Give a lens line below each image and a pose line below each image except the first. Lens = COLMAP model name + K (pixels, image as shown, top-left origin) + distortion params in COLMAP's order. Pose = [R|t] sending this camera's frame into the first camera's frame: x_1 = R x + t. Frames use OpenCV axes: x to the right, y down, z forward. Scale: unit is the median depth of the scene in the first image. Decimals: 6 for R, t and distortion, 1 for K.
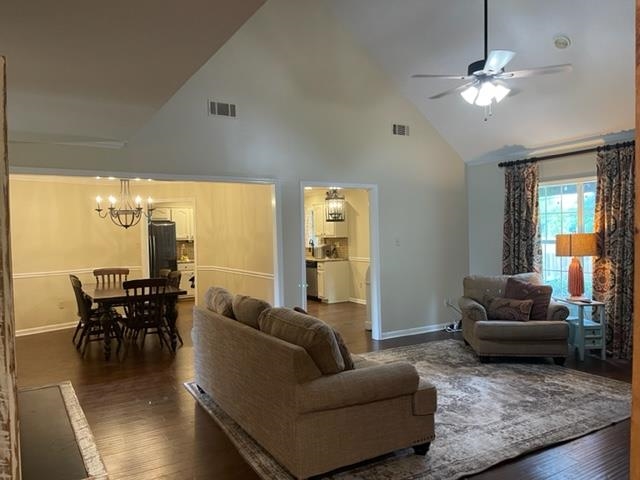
lens RADIAL K [[483.2, 0, 318.5], [0, 483.2, 237.5], [0, 0, 1]] dist [0.051659, -0.035453]
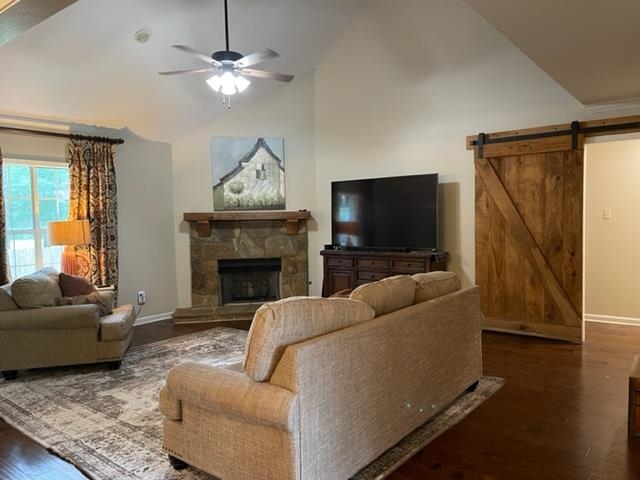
lens RADIAL K [[483.2, 0, 325.4], [0, 483.2, 242.8], [0, 0, 1]] dist [0.051659, -0.035453]
pose [[-0.377884, -0.020830, 0.925618, -0.677147], [0.036528, 0.998633, 0.037386, 0.021528], [-0.925132, 0.047938, -0.376607, 1.121024]]
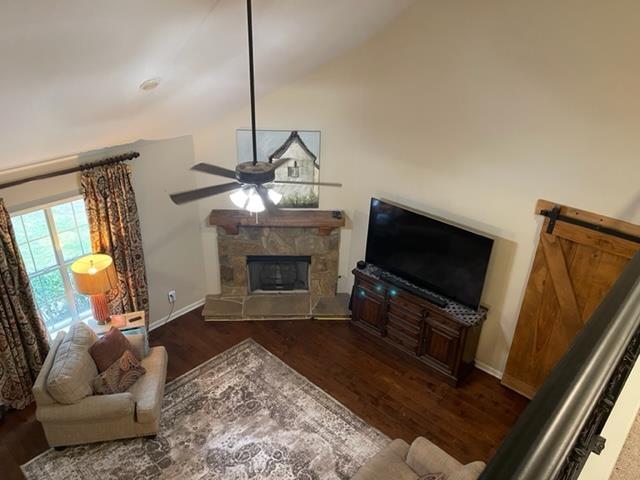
lens RADIAL K [[483.2, 0, 316.9], [0, 483.2, 242.4], [0, 0, 1]] dist [0.051659, -0.035453]
pose [[-0.291341, -0.435885, 0.851542, -0.441193], [-0.013028, 0.891884, 0.452077, -0.573331], [-0.956531, 0.120615, -0.265521, 1.043365]]
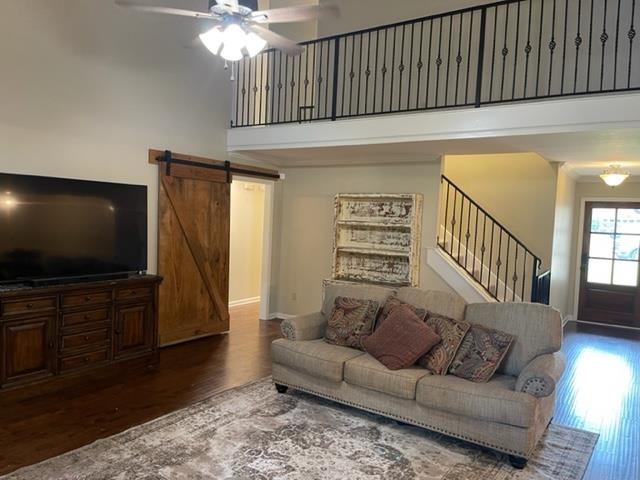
lens RADIAL K [[483.2, 0, 326.1], [0, 483.2, 238.6], [0, 0, 1]] dist [0.051659, -0.035453]
pose [[-0.895023, 0.003821, -0.446004, 0.490370], [-0.023861, 0.998121, 0.056435, -0.050305], [0.445382, 0.061153, -0.893250, 1.560495]]
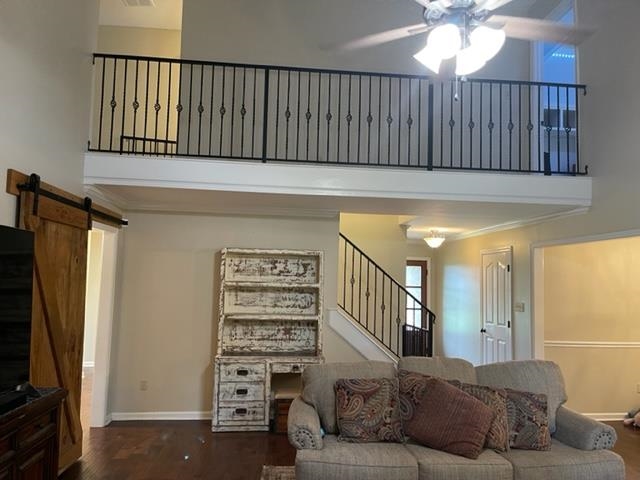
lens RADIAL K [[483.2, 0, 323.4], [0, 483.2, 242.8], [0, 0, 1]] dist [0.051659, -0.035453]
pose [[-0.415060, -0.058029, -0.907941, 0.787106], [-0.022514, 0.998313, -0.053513, -0.059362], [0.909515, -0.001769, -0.415667, 0.994583]]
